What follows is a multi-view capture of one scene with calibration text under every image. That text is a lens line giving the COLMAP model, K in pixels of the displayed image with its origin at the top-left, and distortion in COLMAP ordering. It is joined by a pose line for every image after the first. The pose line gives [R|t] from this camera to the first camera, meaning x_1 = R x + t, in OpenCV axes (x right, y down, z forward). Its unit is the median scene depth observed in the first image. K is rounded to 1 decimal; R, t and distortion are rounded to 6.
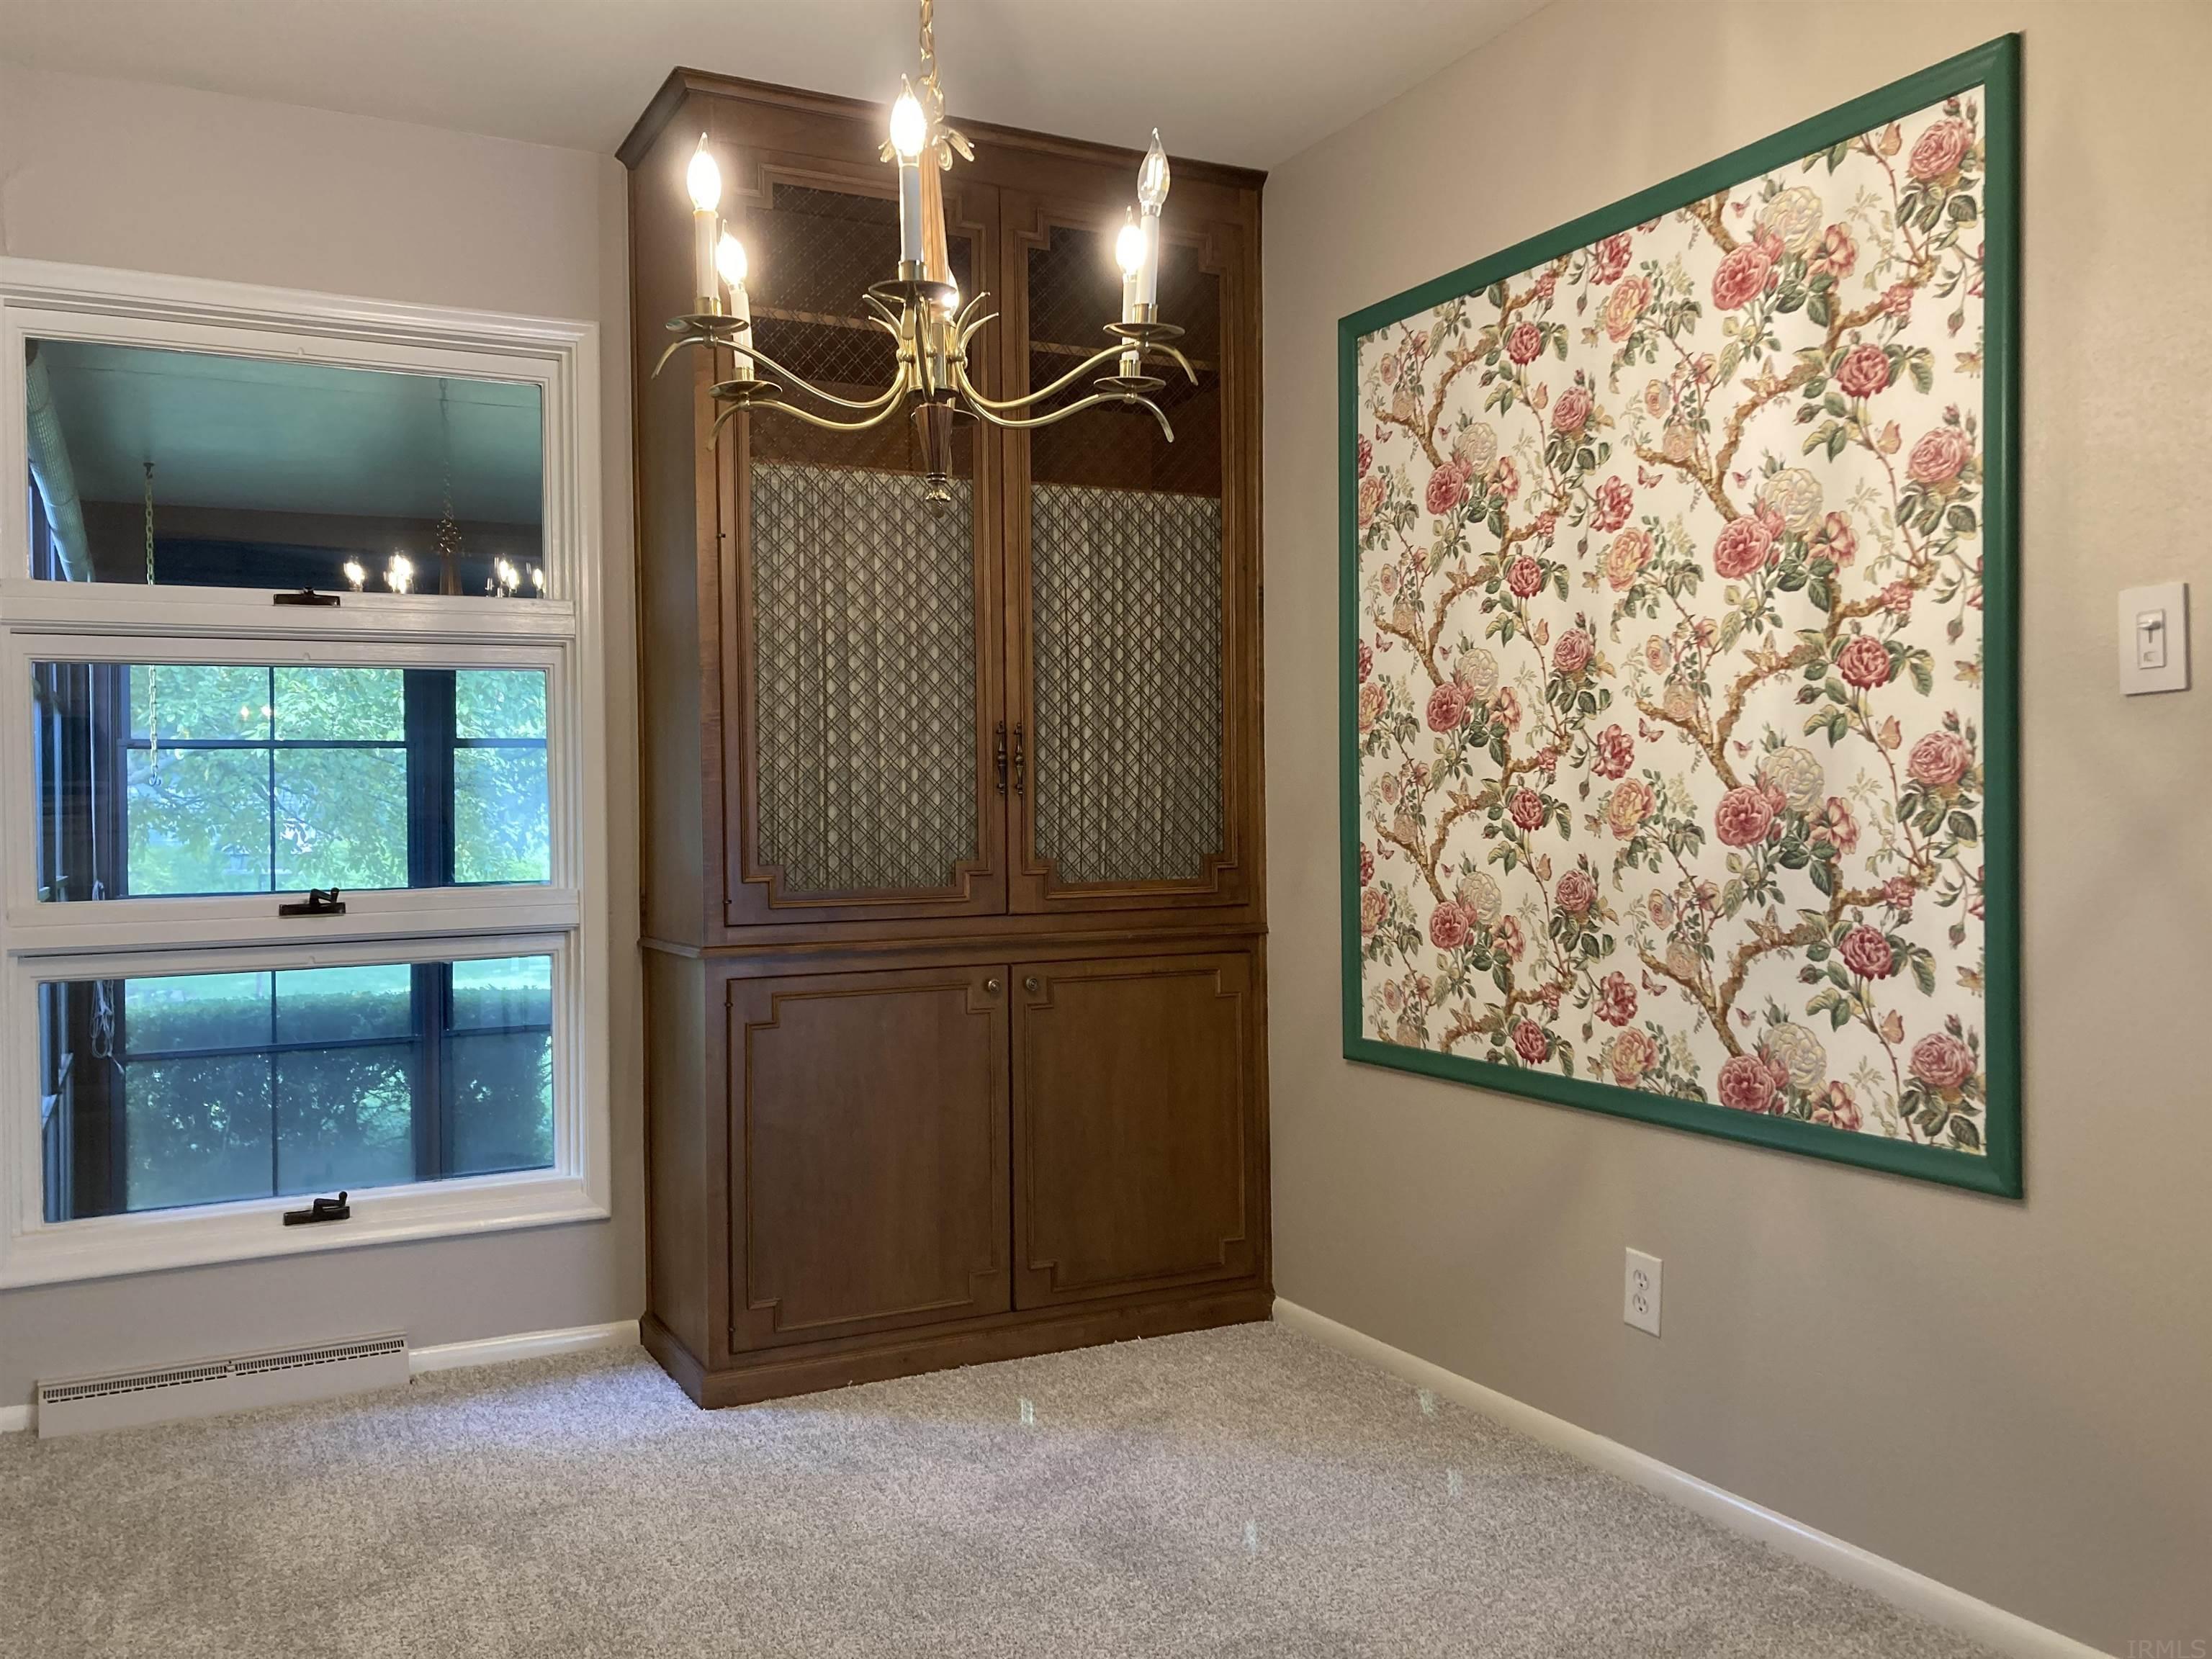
lens RADIAL K [[1824.3, 0, 1106.0], [0, 1824.3, 829.5], [0, 0, 1]] dist [0.045303, -0.013919]
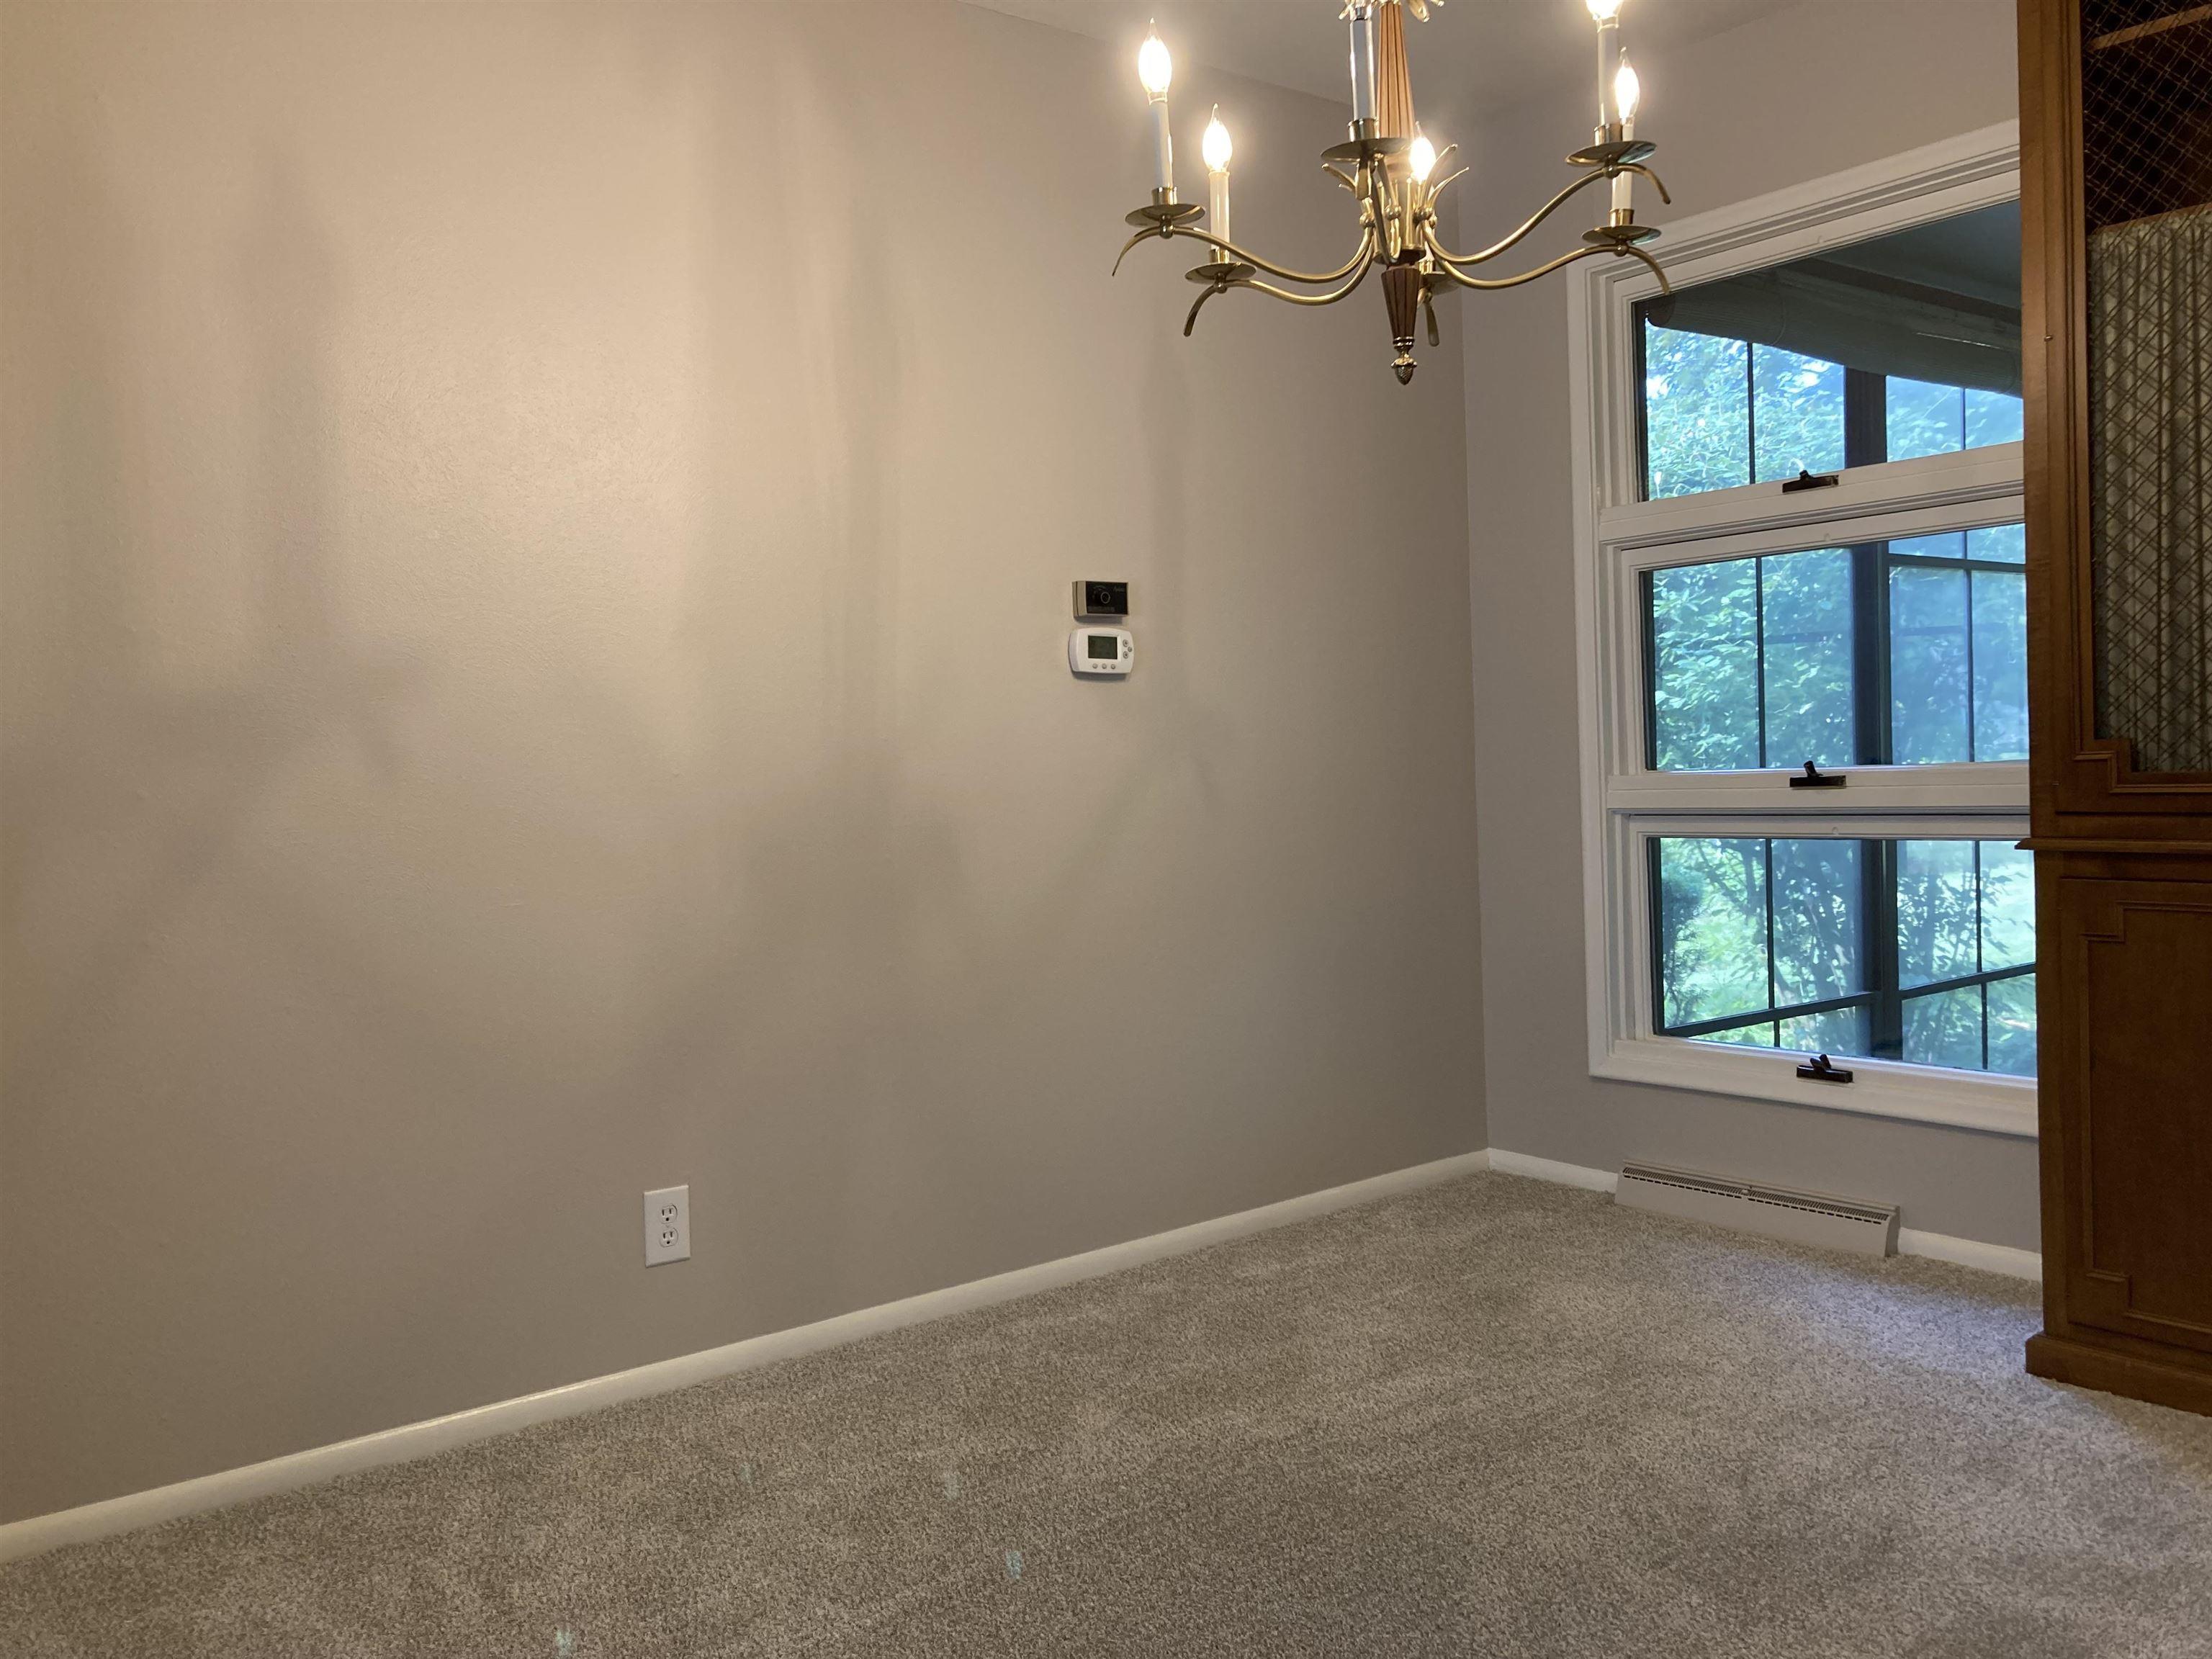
lens RADIAL K [[1824.3, 0, 1106.0], [0, 1824.3, 829.5], [0, 0, 1]] dist [0.045303, -0.013919]
pose [[0.206900, 0.044684, -0.977341, 0.528449], [0.022142, 0.998487, 0.050338, 0.009160], [0.978112, -0.032055, 0.205597, 0.408995]]
